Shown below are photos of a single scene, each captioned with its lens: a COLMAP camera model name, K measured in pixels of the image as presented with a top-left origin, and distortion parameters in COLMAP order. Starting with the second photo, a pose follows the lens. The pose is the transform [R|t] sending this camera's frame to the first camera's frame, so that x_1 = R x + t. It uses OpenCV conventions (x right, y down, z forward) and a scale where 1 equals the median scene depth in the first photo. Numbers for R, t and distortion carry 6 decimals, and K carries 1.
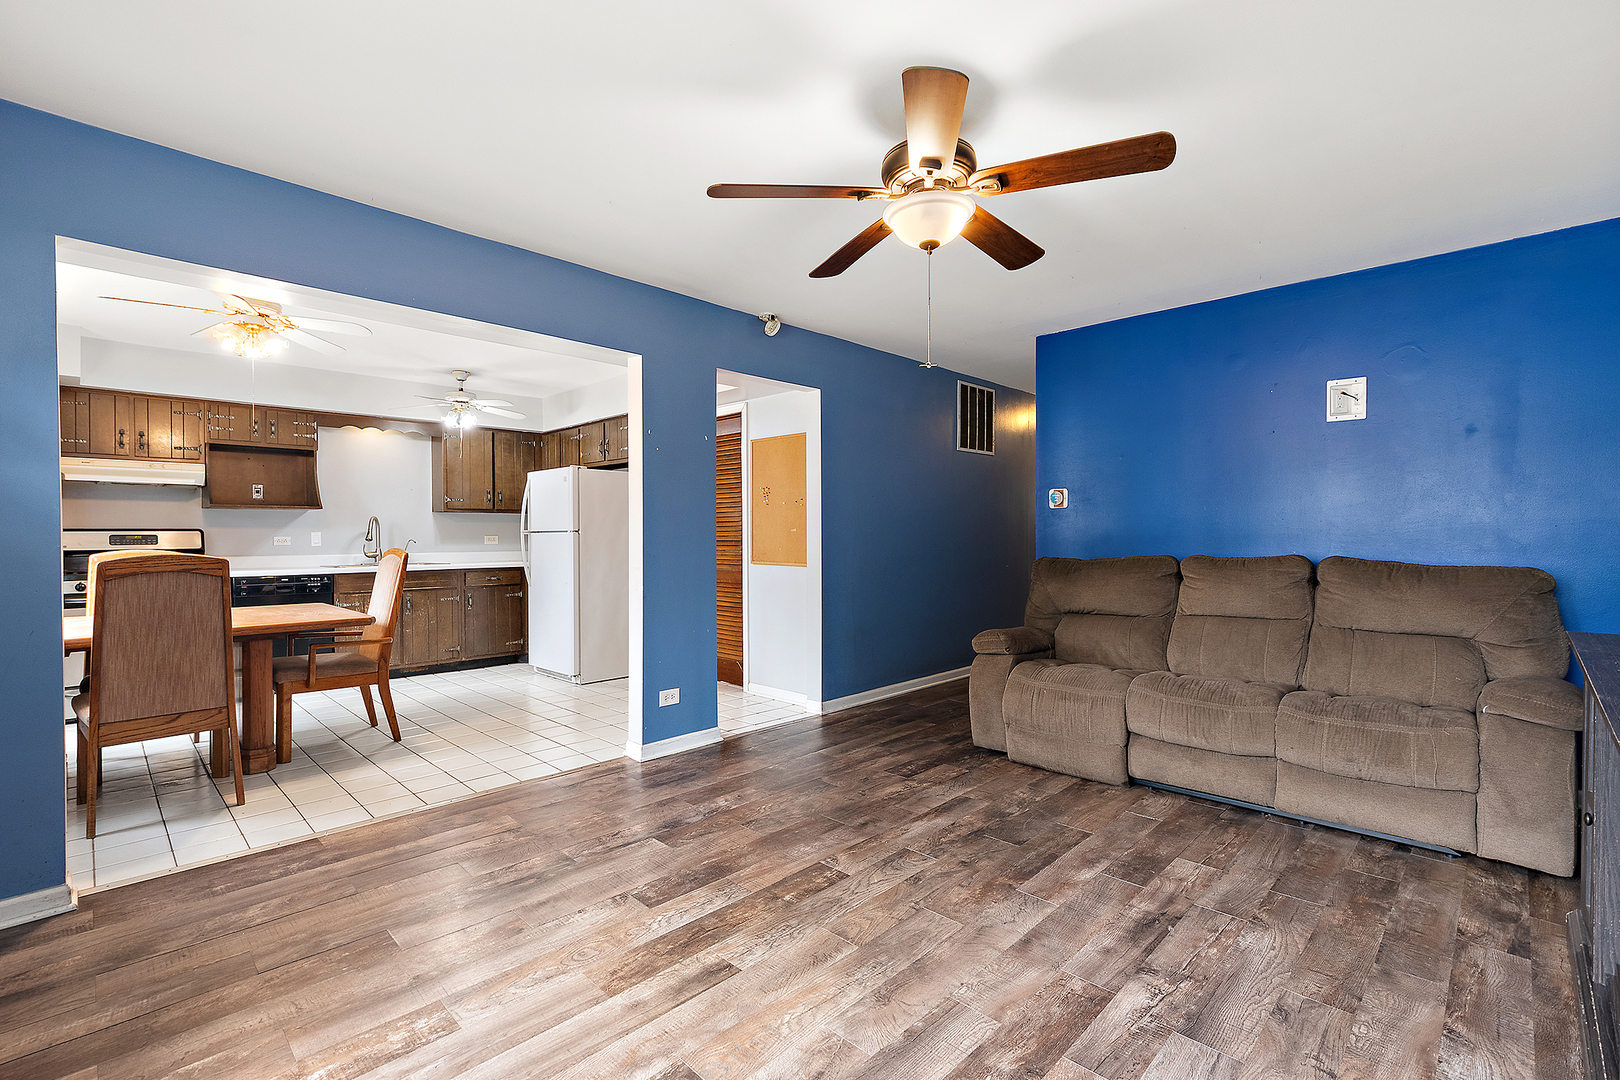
lens RADIAL K [[731.4, 0, 799.1], [0, 731.4, 536.3], [0, 0, 1]] dist [0.002935, 0.000120]
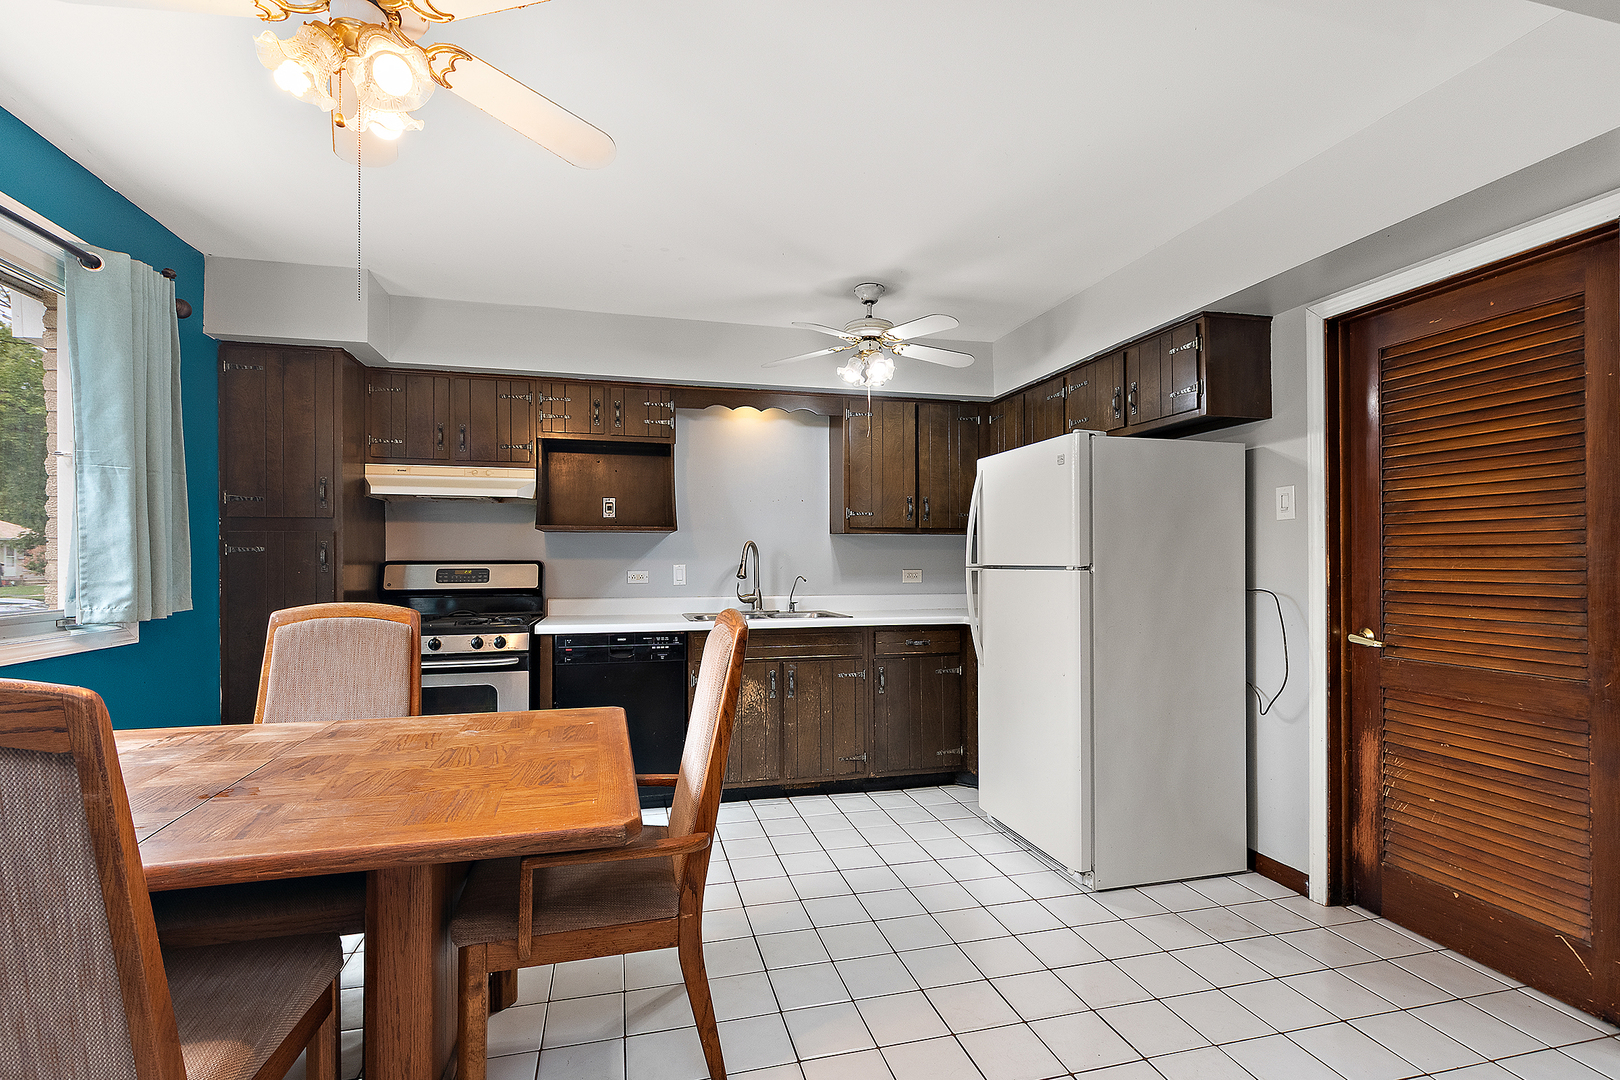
lens RADIAL K [[731.4, 0, 804.9], [0, 731.4, 550.1], [0, 0, 1]] dist [0.002935, 0.000120]
pose [[0.863832, -0.003286, -0.503768, -0.209652], [-0.003563, 0.999914, -0.012633, -0.011075], [0.503767, 0.012708, 0.863746, 0.465977]]
